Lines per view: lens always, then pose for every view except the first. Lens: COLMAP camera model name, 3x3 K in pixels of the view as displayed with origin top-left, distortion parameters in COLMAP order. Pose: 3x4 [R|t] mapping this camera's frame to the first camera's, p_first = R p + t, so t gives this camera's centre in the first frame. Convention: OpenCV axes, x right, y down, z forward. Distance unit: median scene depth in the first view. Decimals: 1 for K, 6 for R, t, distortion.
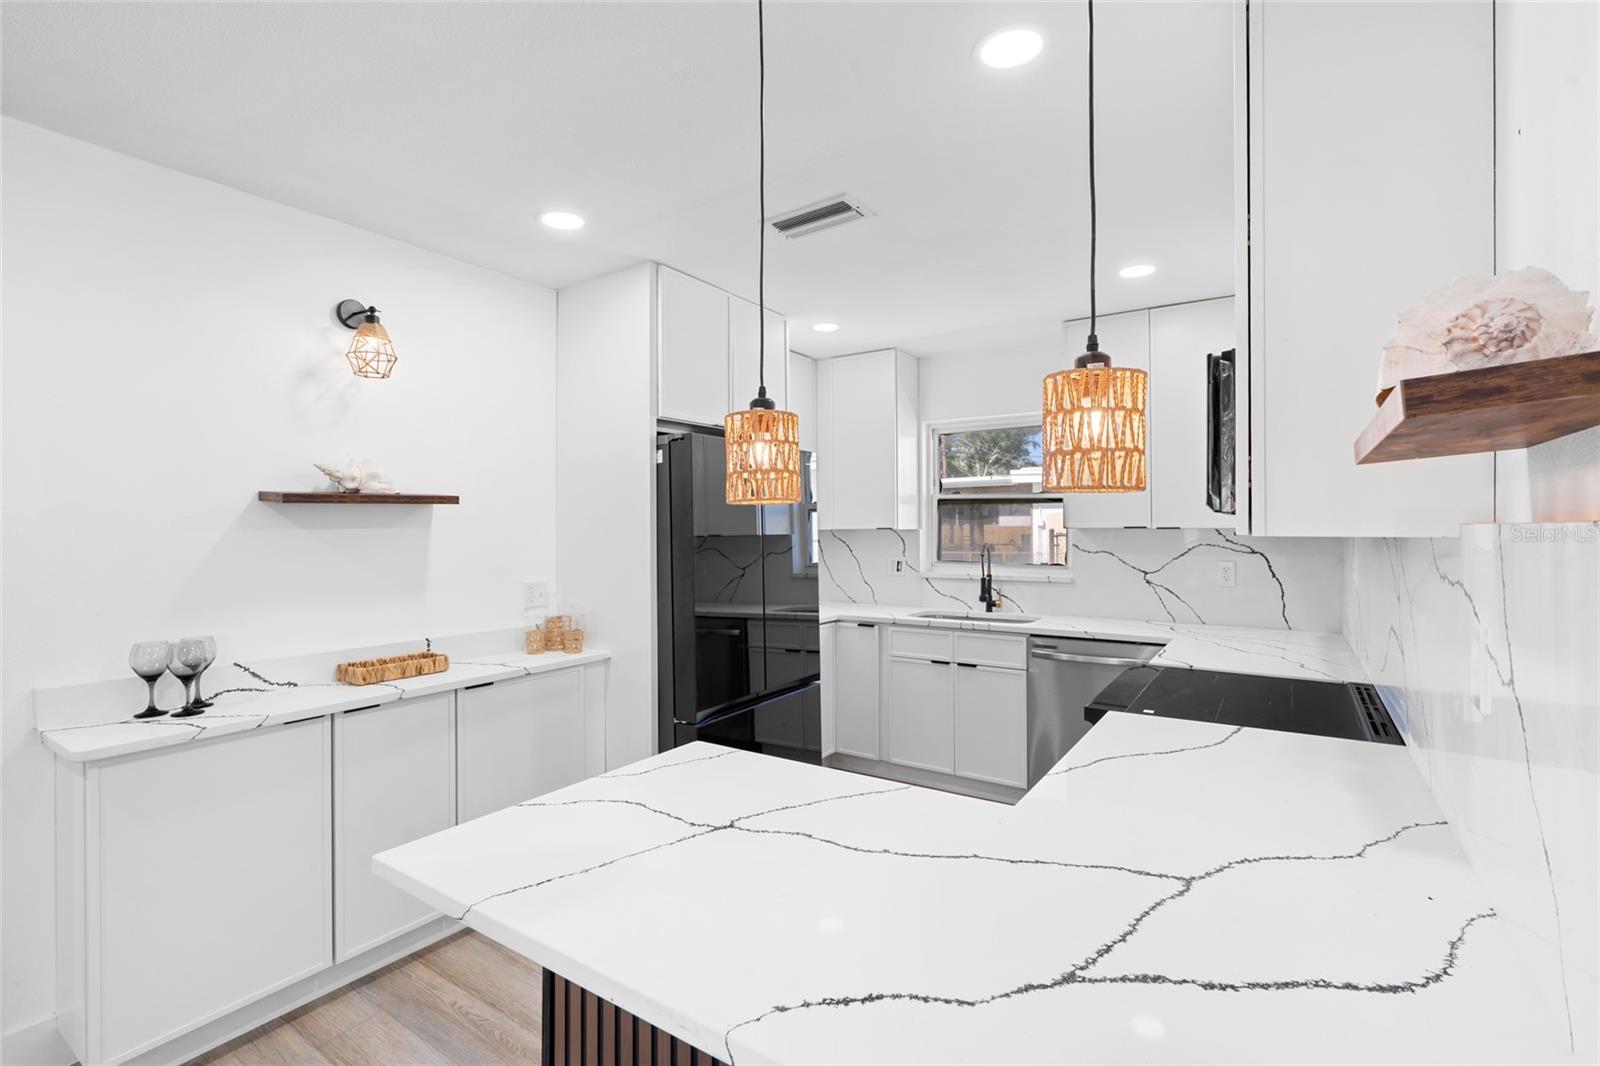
lens RADIAL K [[729.5, 0, 805.0], [0, 729.5, 518.4], [0, 0, 1]] dist [0.000686, 0.001599]
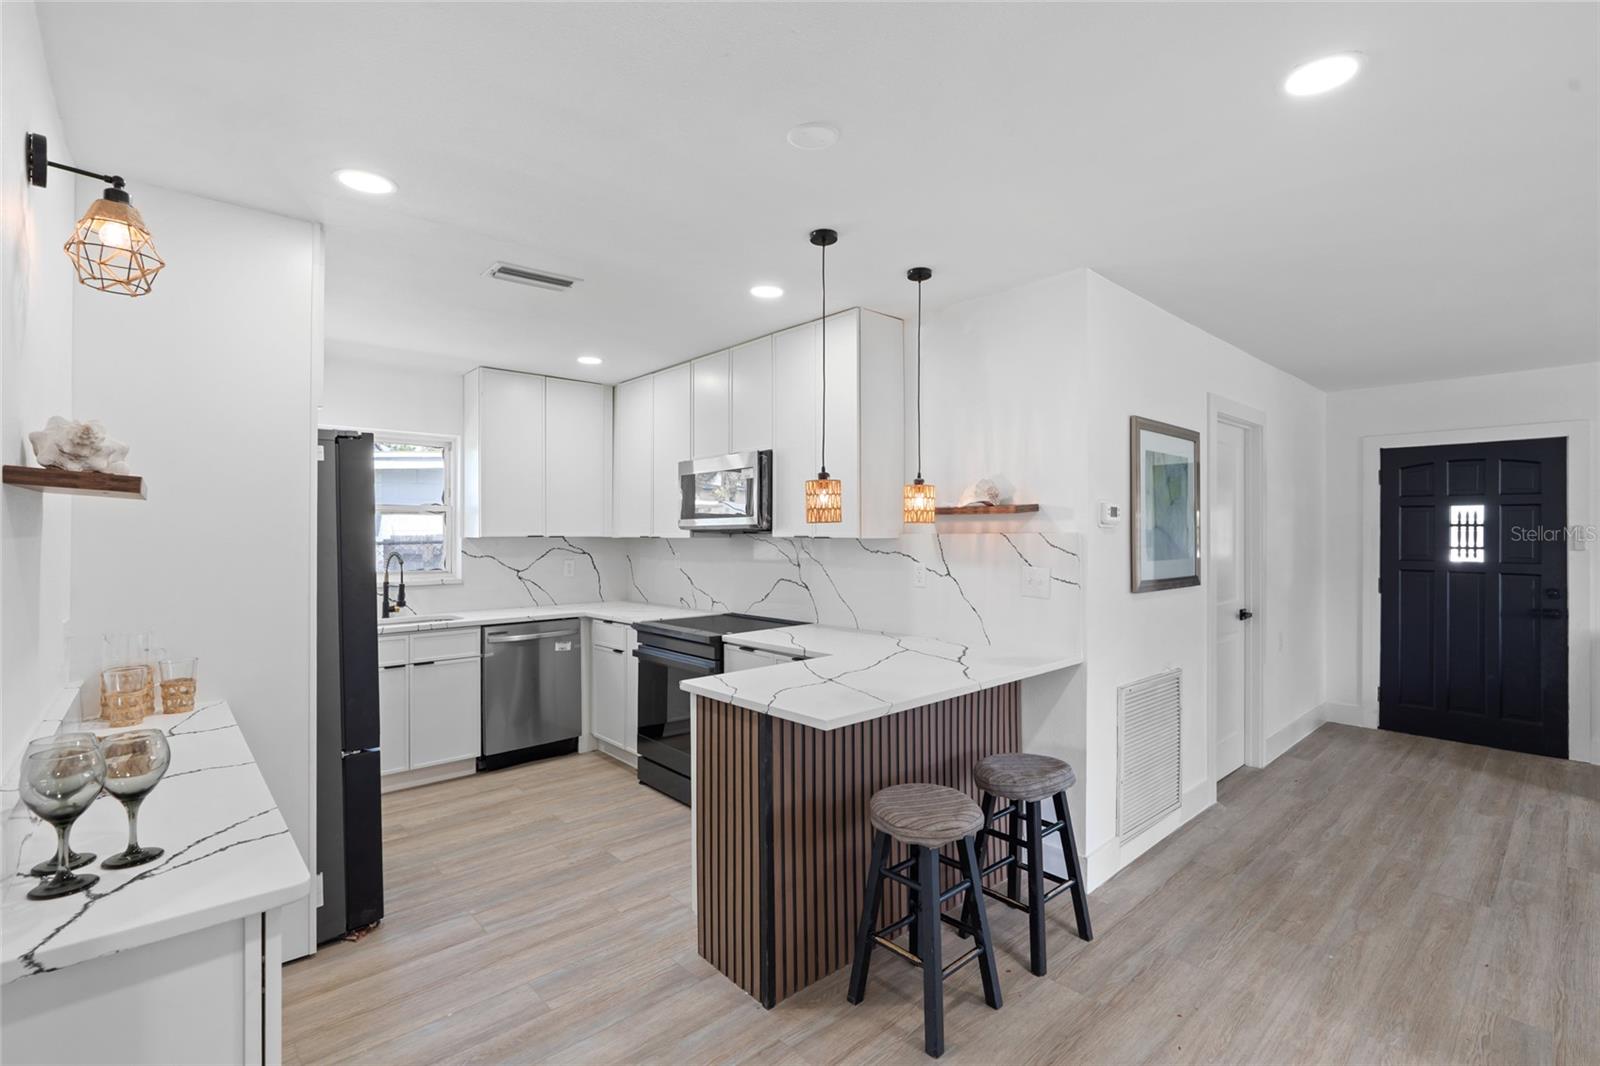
lens RADIAL K [[729.5, 0, 795.4], [0, 729.5, 534.5], [0, 0, 1]] dist [0.000686, 0.001599]
pose [[0.241241, 0.003310, 0.970460, -1.078733], [-0.007738, 0.999969, -0.001487, 0.008217], [-0.970434, -0.007151, 0.241259, 0.300292]]
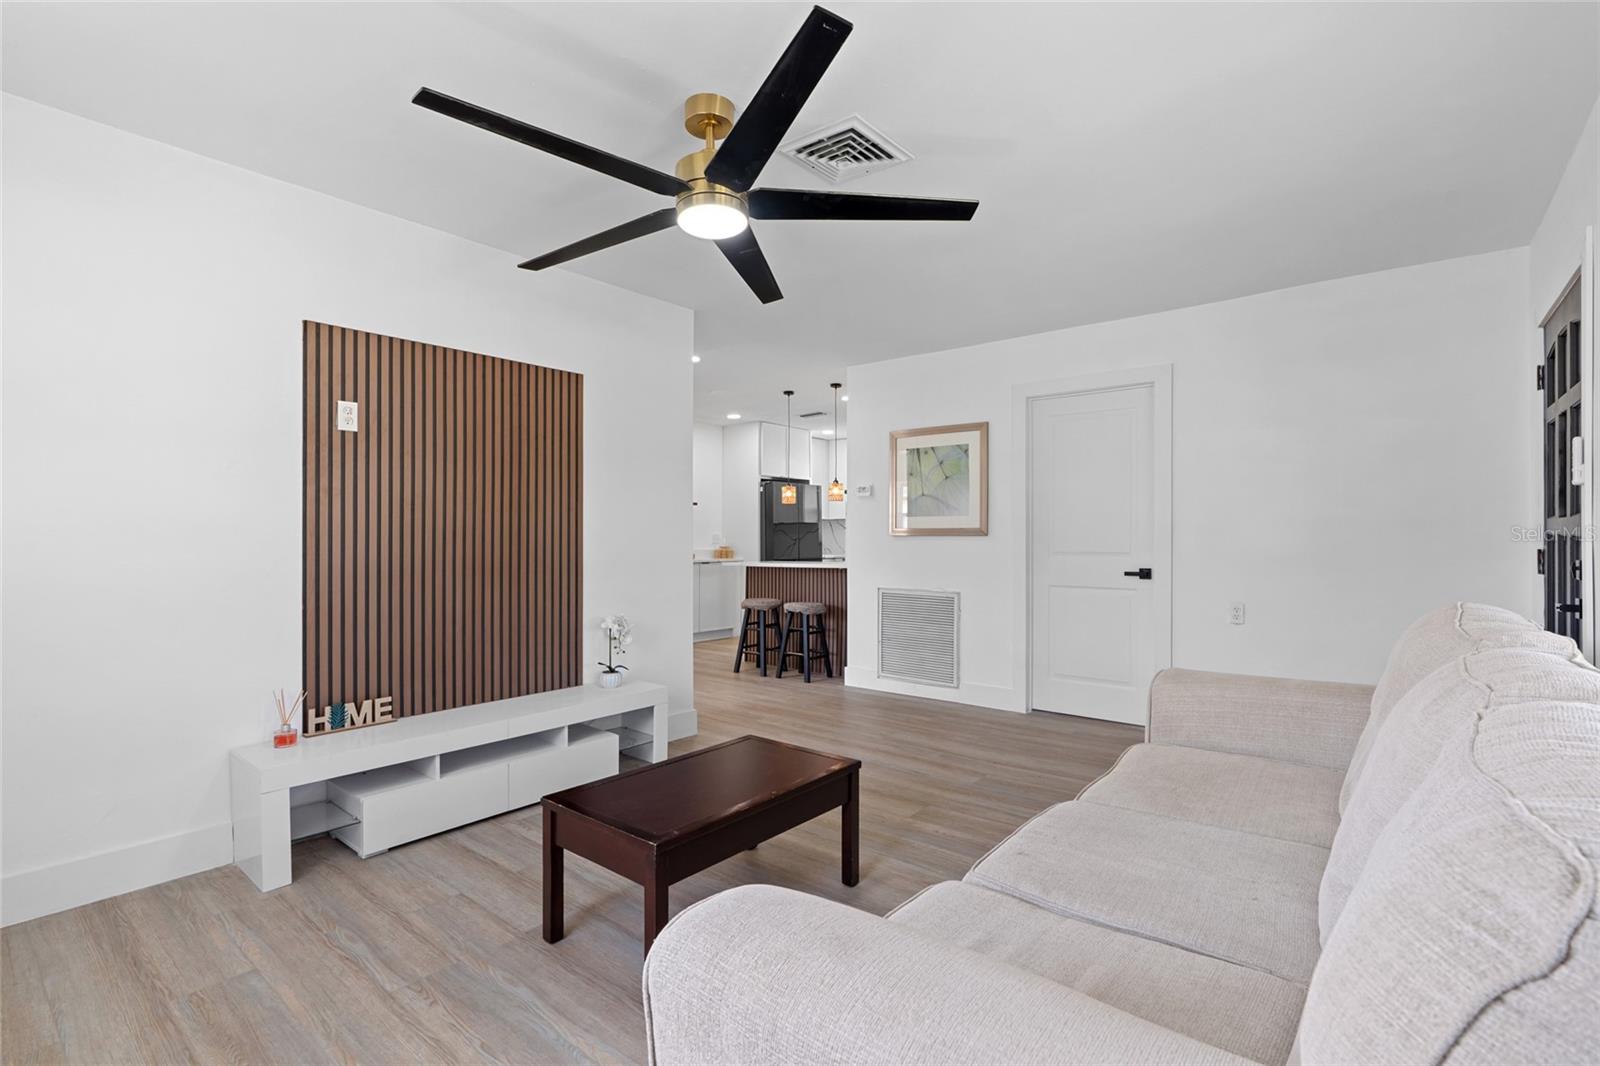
lens RADIAL K [[729.5, 0, 790.4], [0, 729.5, 537.1], [0, 0, 1]] dist [0.000686, 0.001599]
pose [[0.993913, 0.006784, -0.109962, 0.280376], [-0.005877, 0.999946, 0.008571, 0.095630], [0.110014, -0.007873, 0.993899, -2.231647]]
